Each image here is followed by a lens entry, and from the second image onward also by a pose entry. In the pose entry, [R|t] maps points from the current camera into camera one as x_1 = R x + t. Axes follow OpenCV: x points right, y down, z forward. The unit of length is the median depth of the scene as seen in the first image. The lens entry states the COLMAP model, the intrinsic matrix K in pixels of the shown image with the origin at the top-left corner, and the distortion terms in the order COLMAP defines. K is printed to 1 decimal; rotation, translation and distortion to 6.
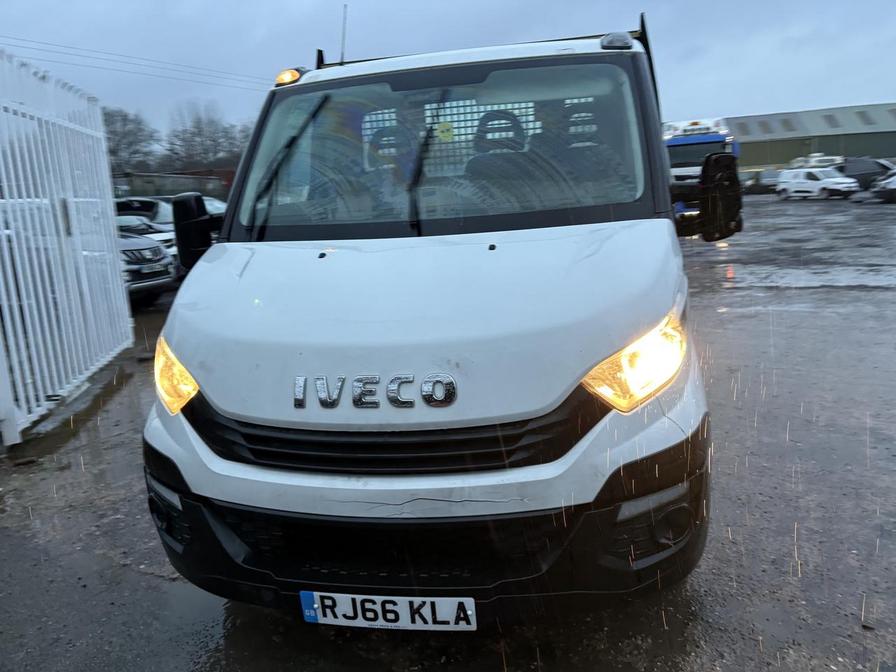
lens RADIAL K [[654.9, 0, 431.7], [0, 654.9, 335.4], [0, 0, 1]] dist [0.004713, 0.001522]
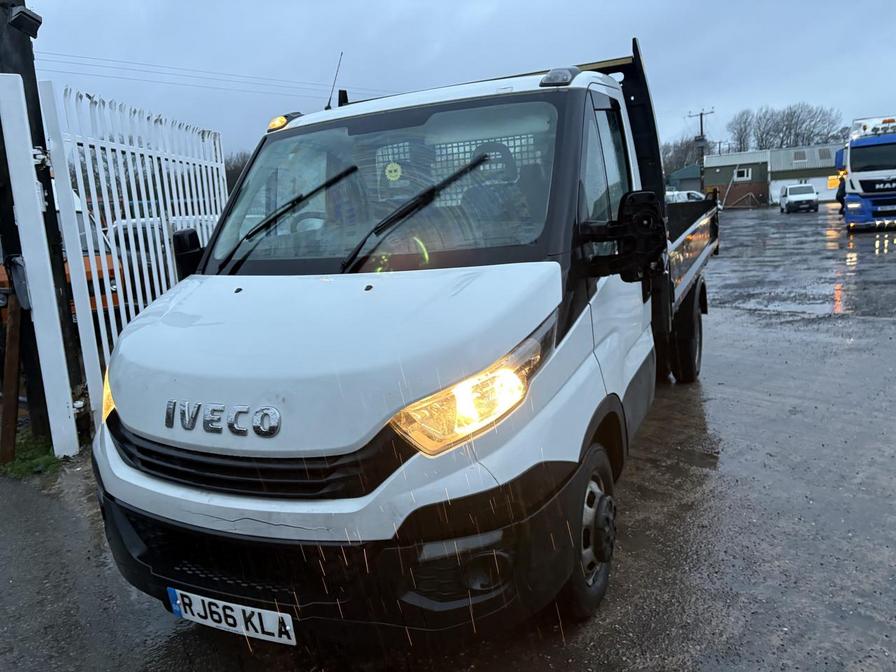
lens RADIAL K [[654.9, 0, 431.7], [0, 654.9, 335.4], [0, 0, 1]] dist [0.004713, 0.001522]
pose [[0.966312, 0.039173, -0.254374, 0.535408], [-0.042096, 0.999095, -0.006056, -0.064848], [0.253907, 0.016561, 0.967087, -0.000842]]
